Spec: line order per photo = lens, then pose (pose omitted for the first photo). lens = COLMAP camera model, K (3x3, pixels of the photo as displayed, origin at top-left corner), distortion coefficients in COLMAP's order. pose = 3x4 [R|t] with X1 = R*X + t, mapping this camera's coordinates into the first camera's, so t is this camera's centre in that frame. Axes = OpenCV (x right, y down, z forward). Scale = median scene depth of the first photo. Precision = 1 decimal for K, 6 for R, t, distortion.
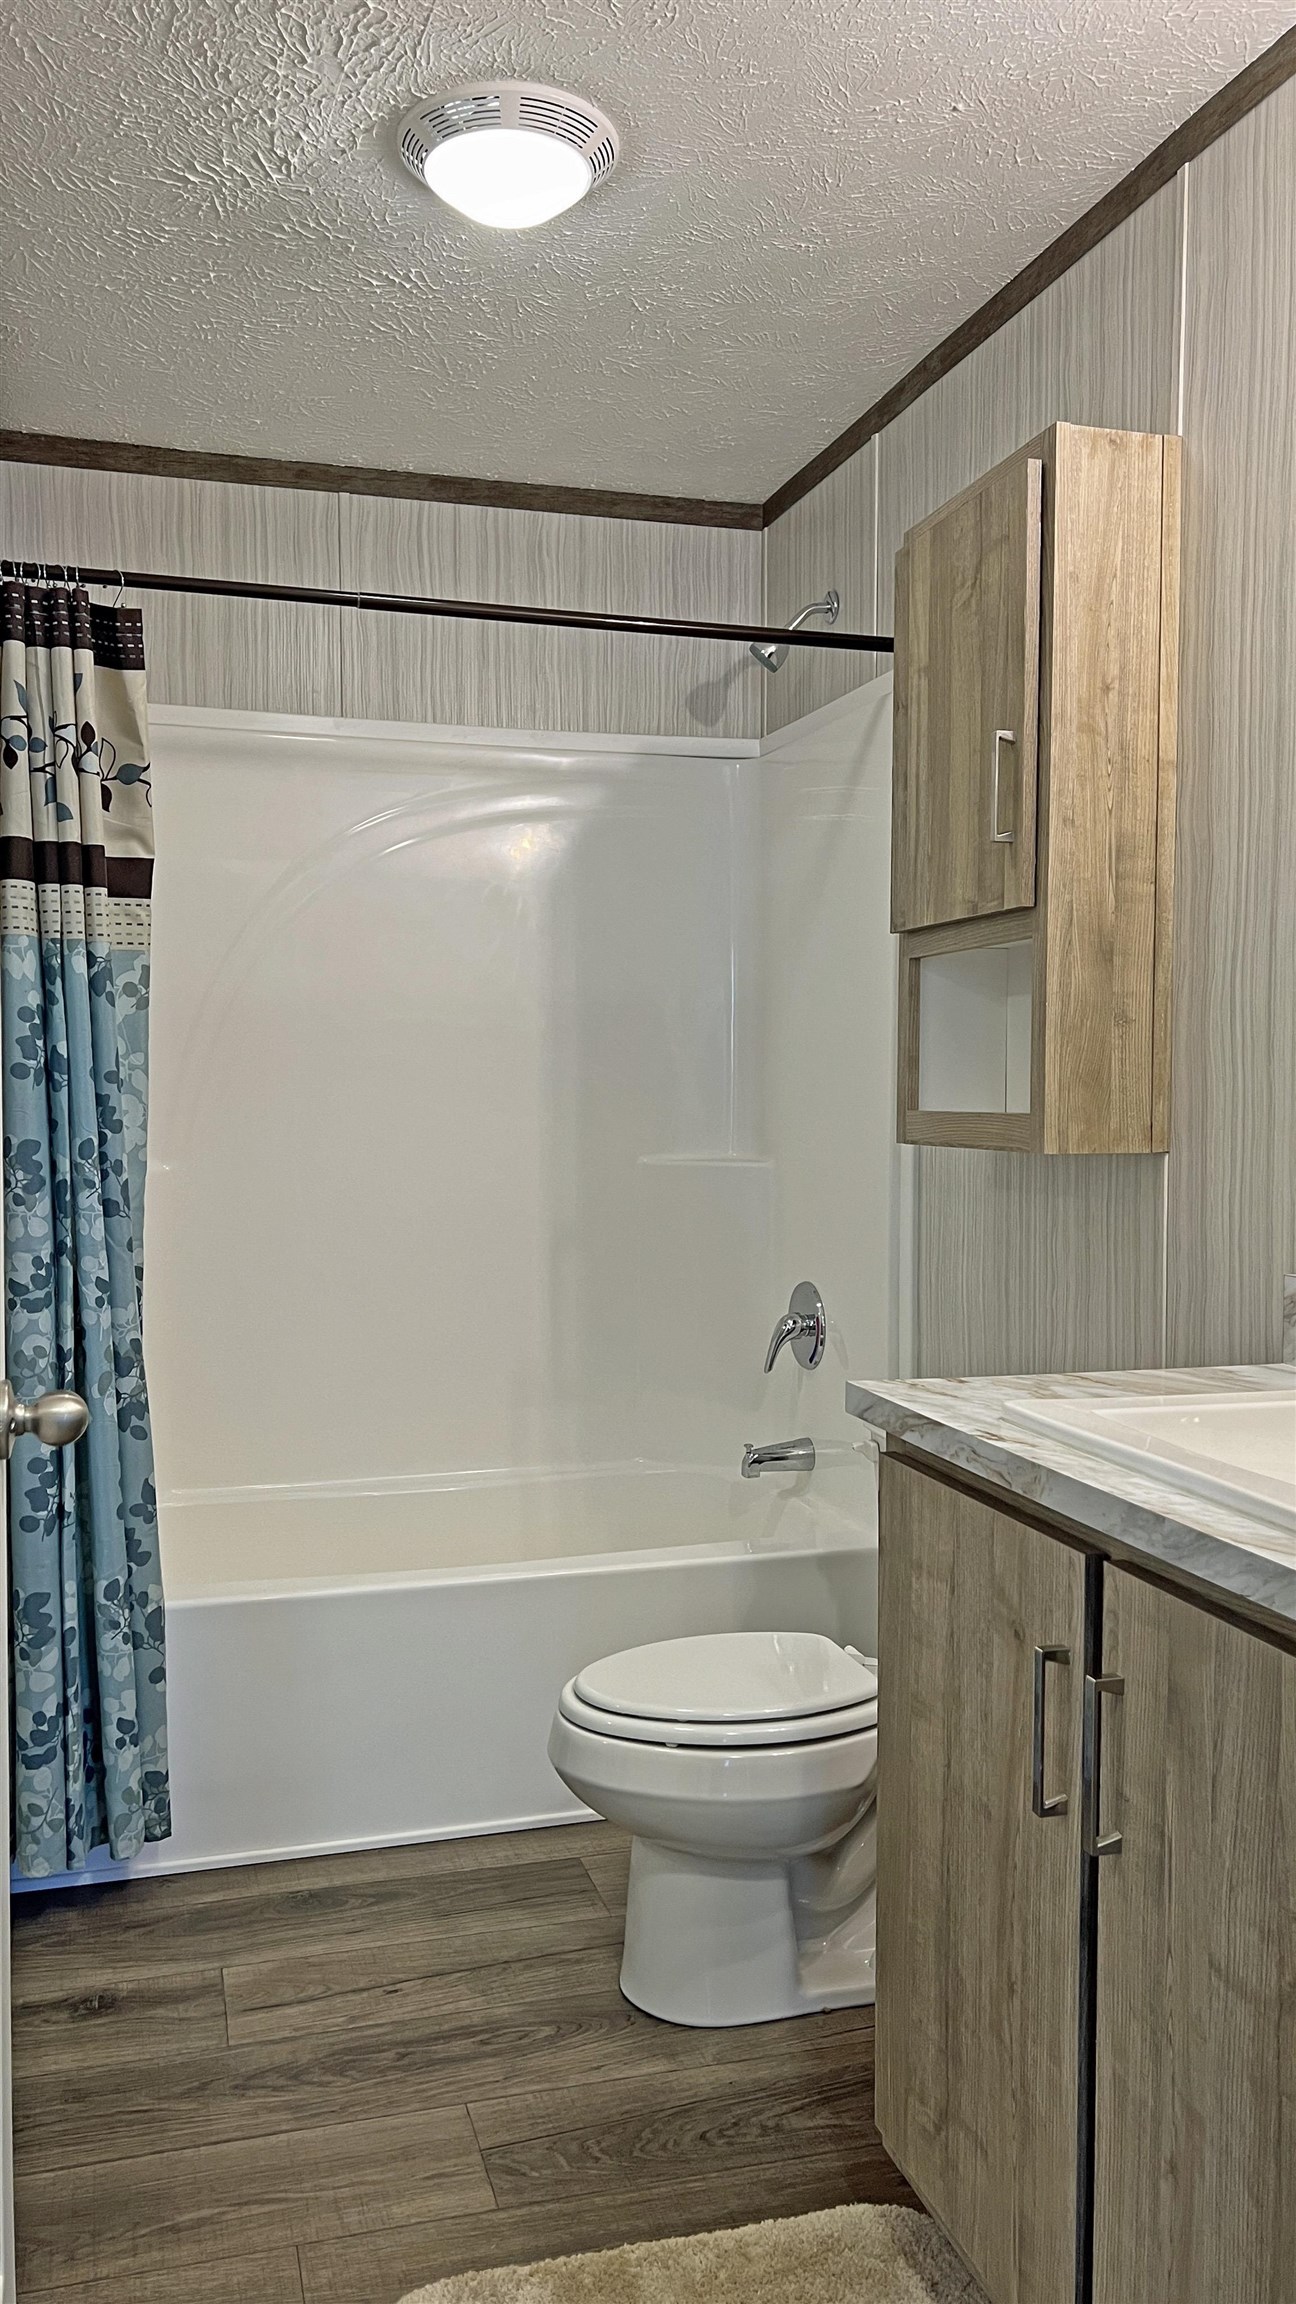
lens RADIAL K [[1736.4, 0, 648.0], [0, 1736.4, 1152.0], [0, 0, 1]] dist [0.029207, -0.001082]
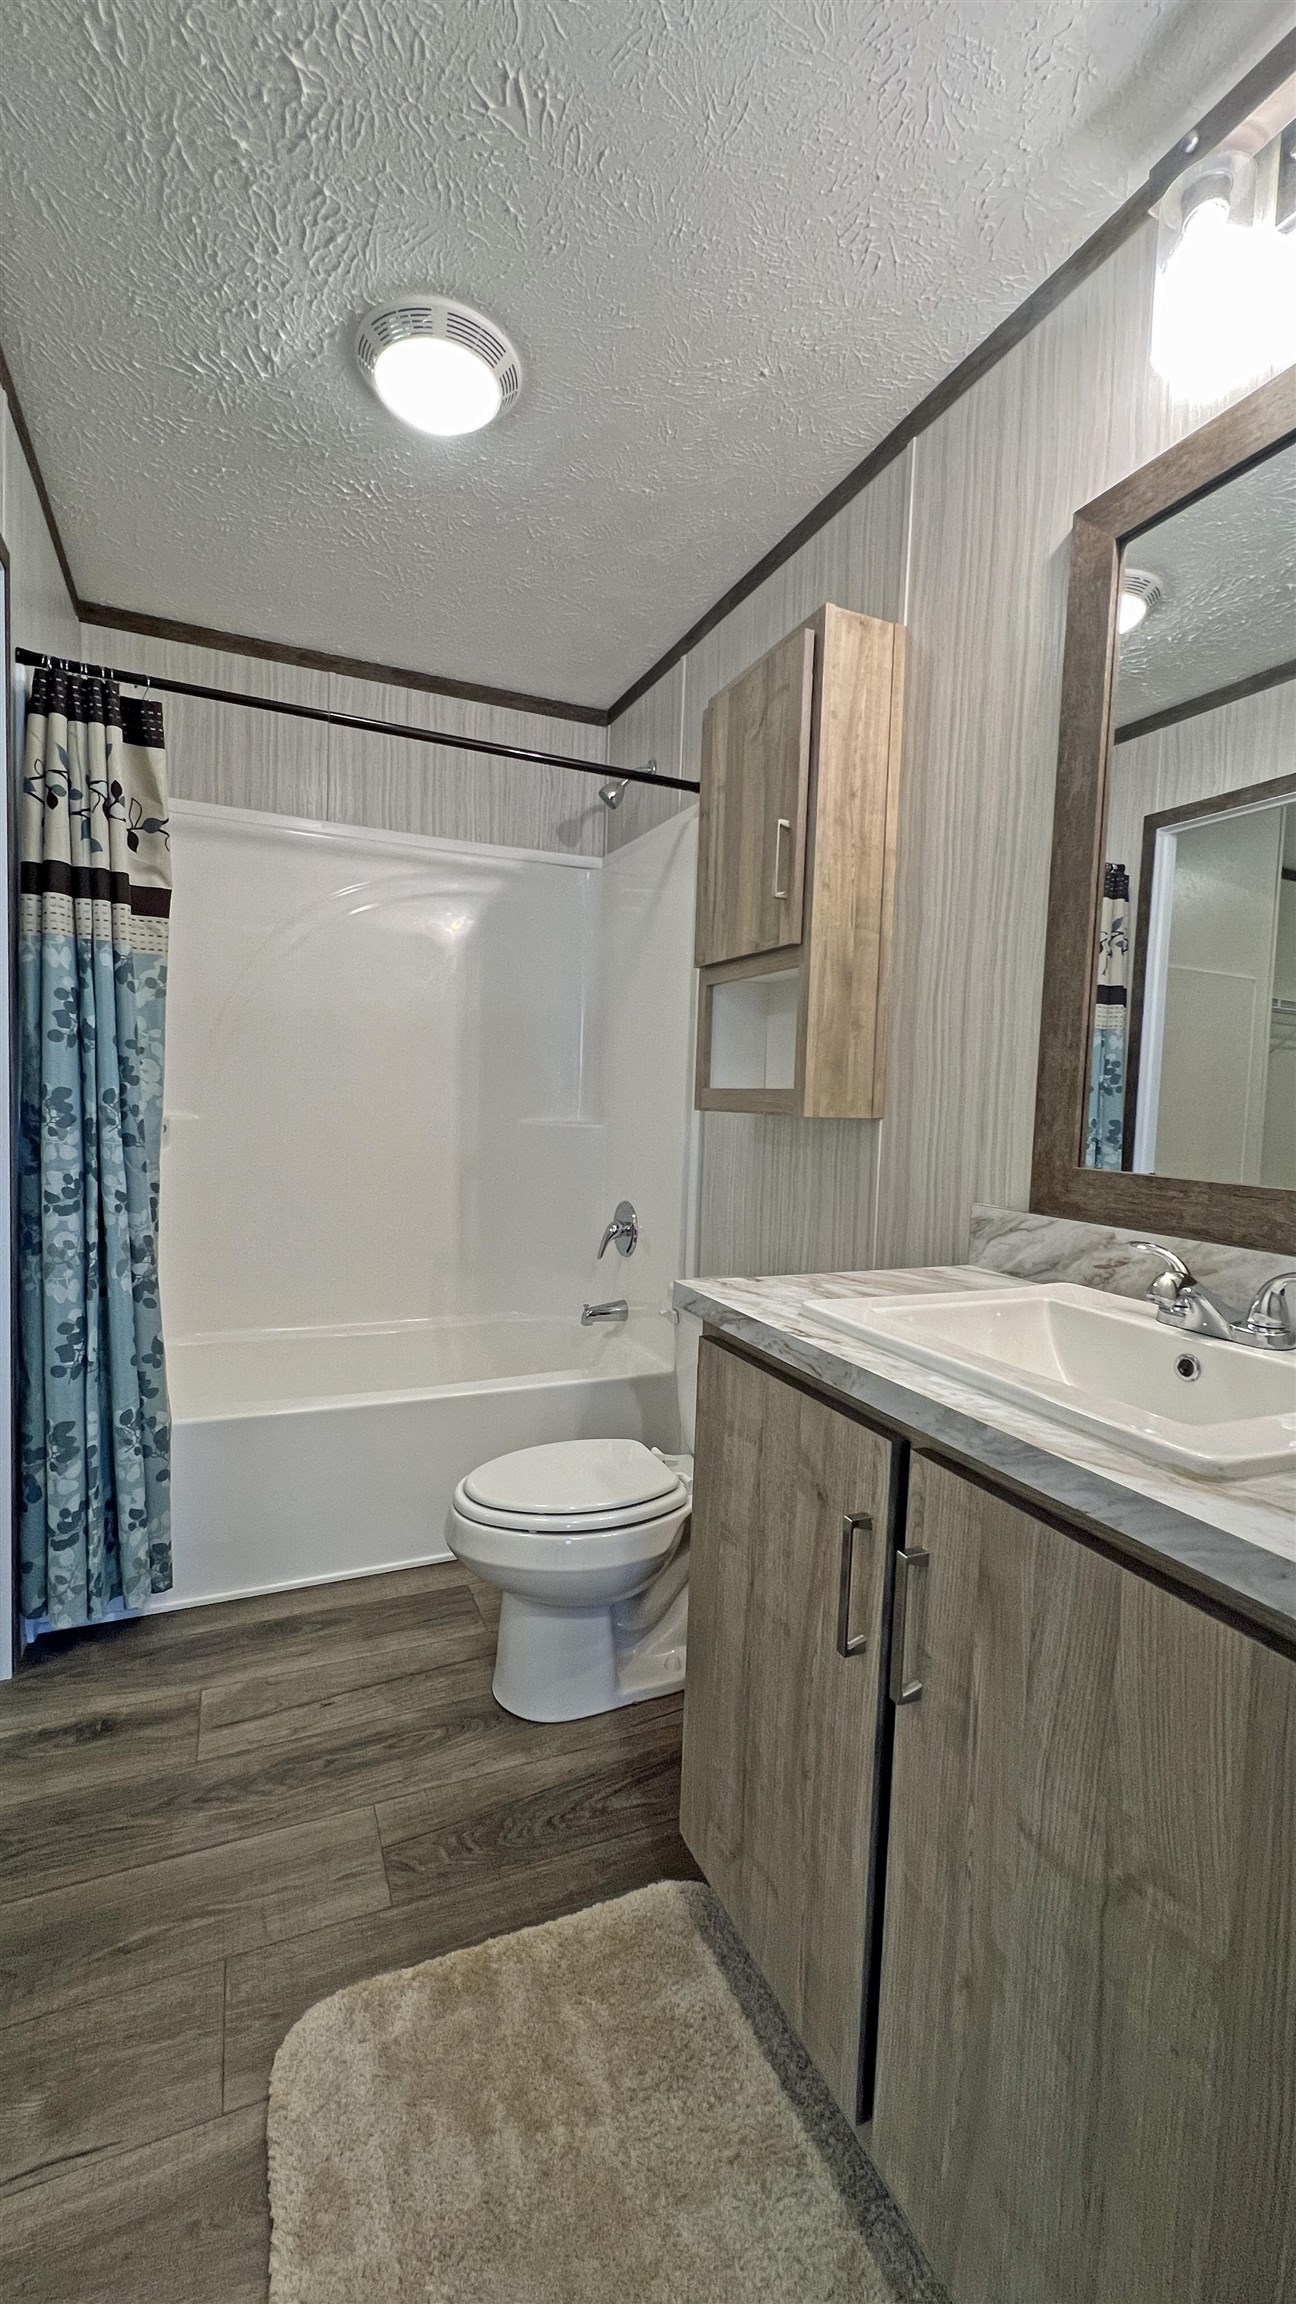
lens RADIAL K [[922.7, 0, 638.8], [0, 922.7, 1148.6], [0, 0, 1]] dist [0.000382, -0.000063]
pose [[0.992078, 0.022949, 0.123510, -0.000584], [-0.025689, 0.999457, 0.020631, 0.015104], [-0.122970, -0.023641, 0.992129, 0.253129]]
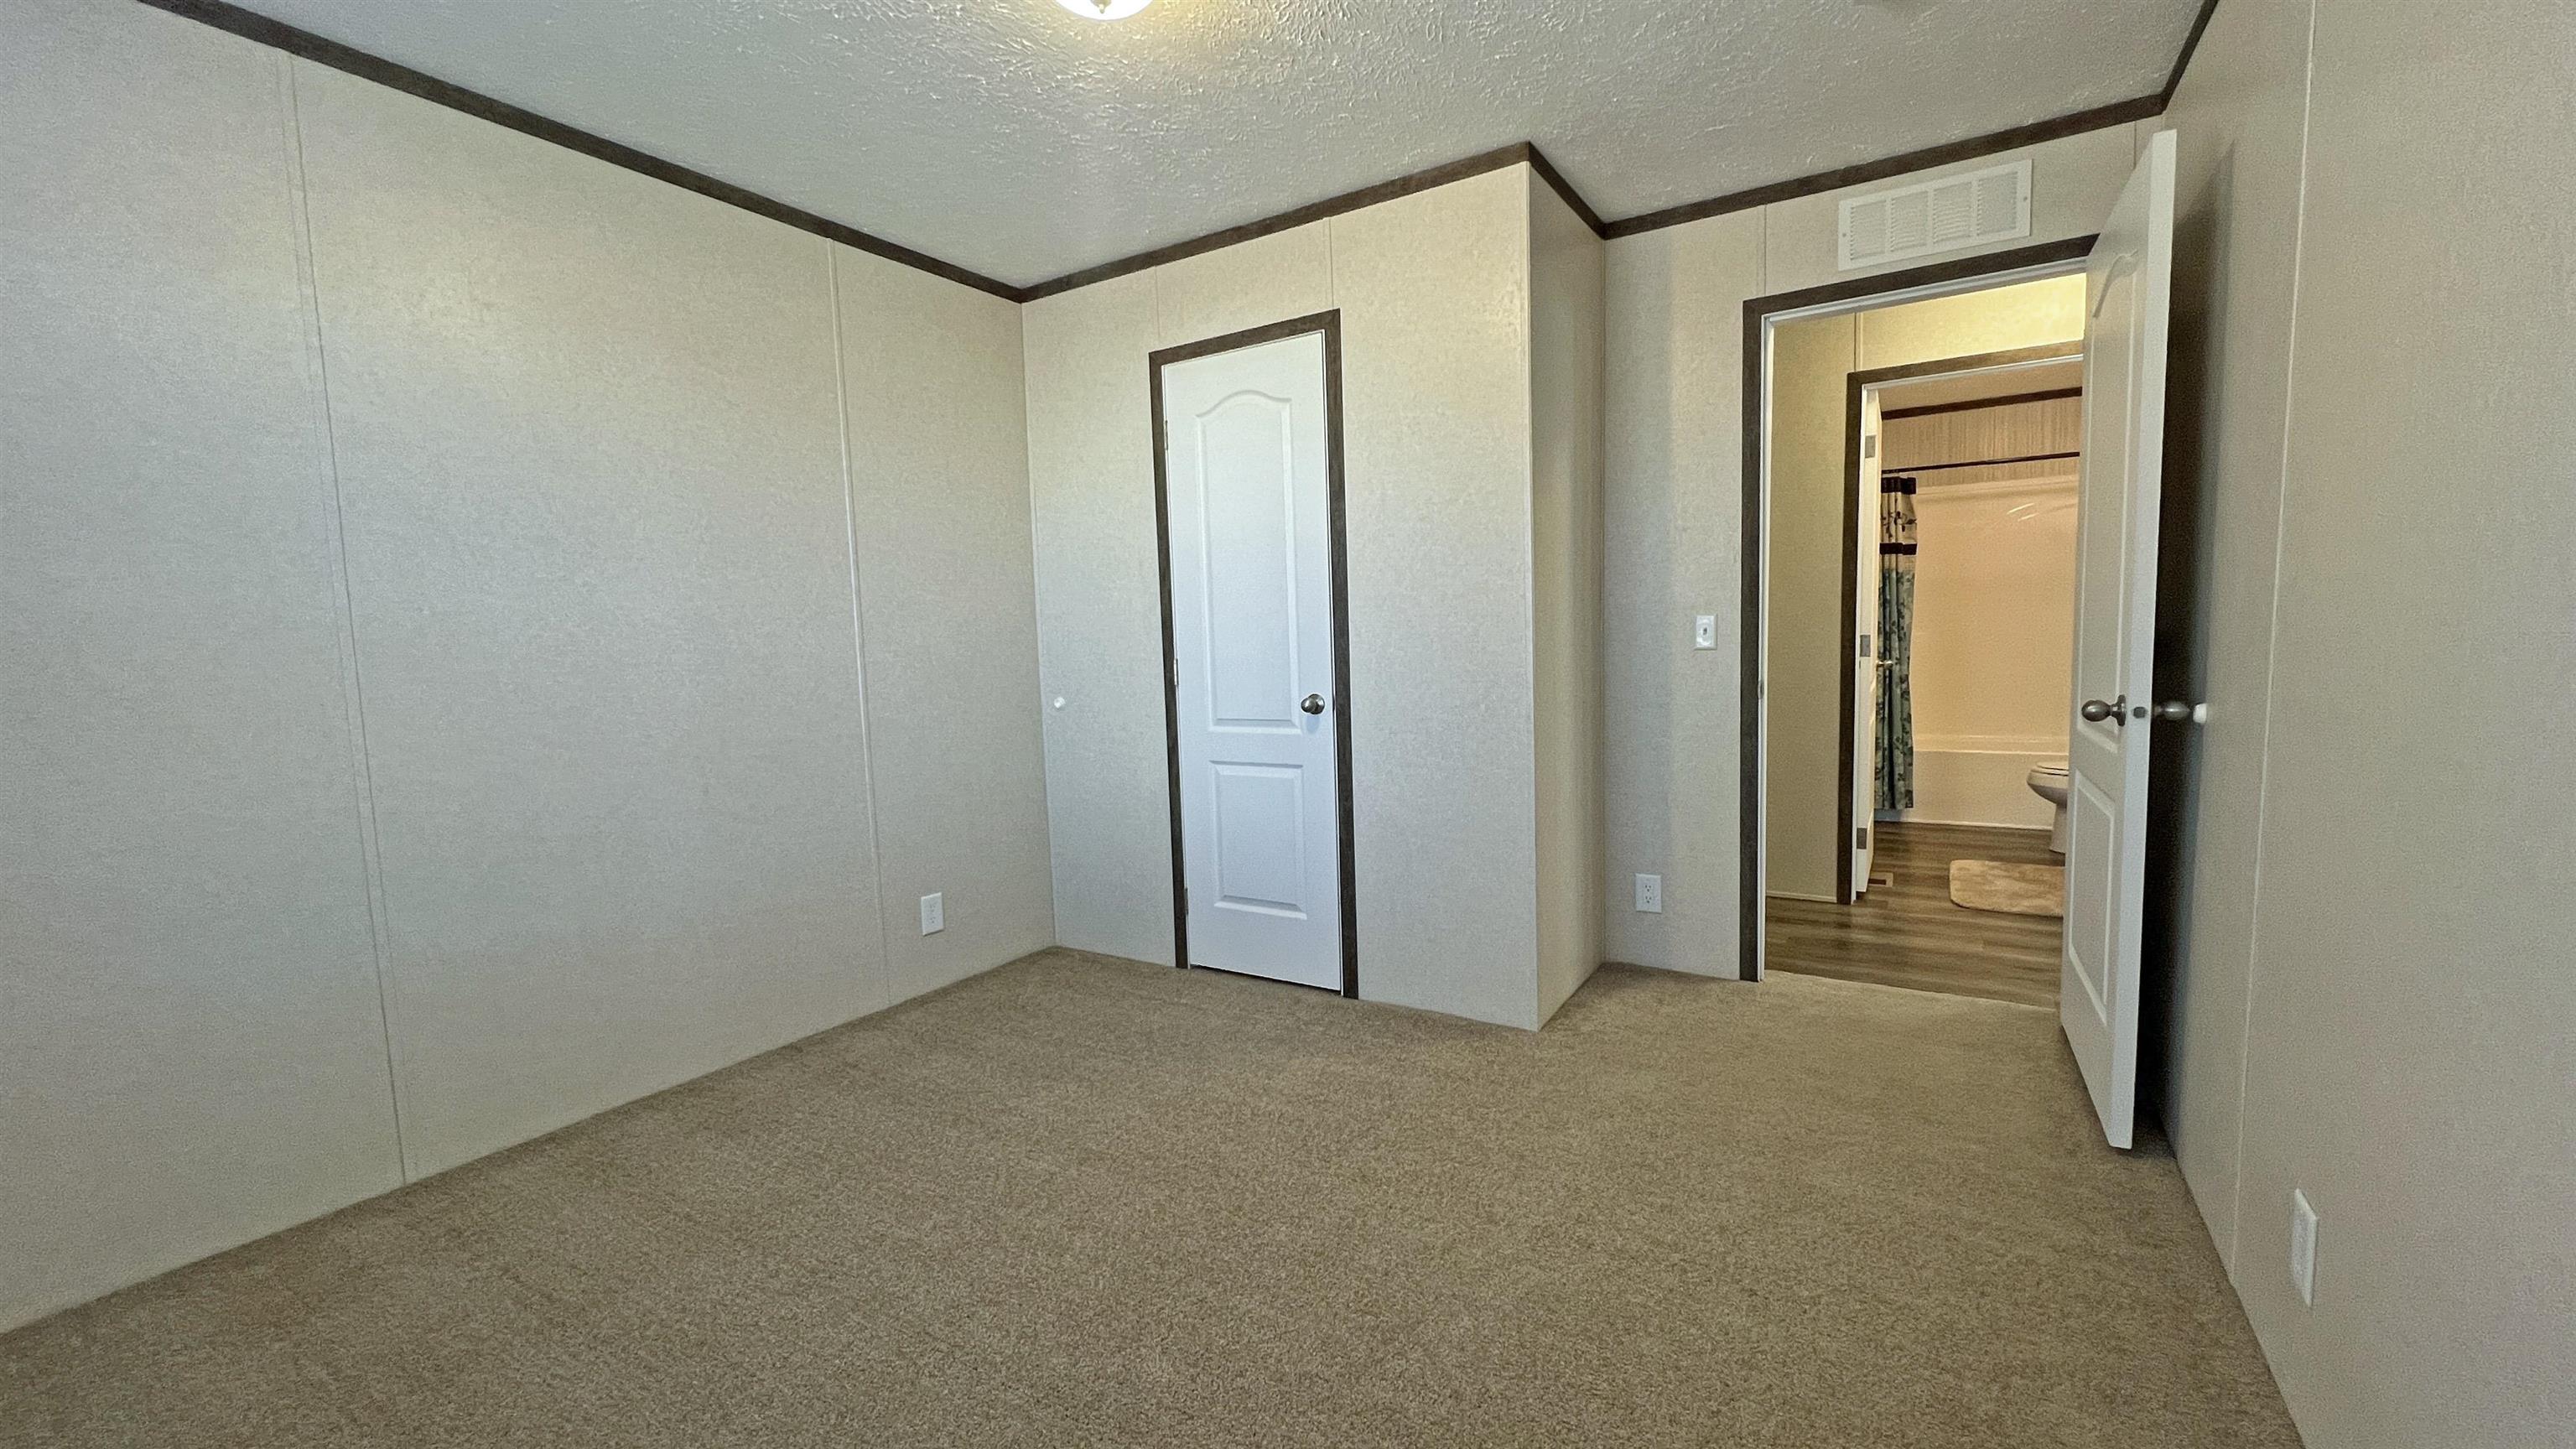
lens RADIAL K [[1031.7, 0, 1288.0], [0, 1031.7, 724.5], [0, 0, 1]] dist [0.000382, -0.000063]
pose [[0.667154, 0.043883, -0.743626, 0.524773], [-0.000861, 0.998308, 0.058139, 0.096739], [0.744919, -0.038147, 0.666063, -1.635448]]
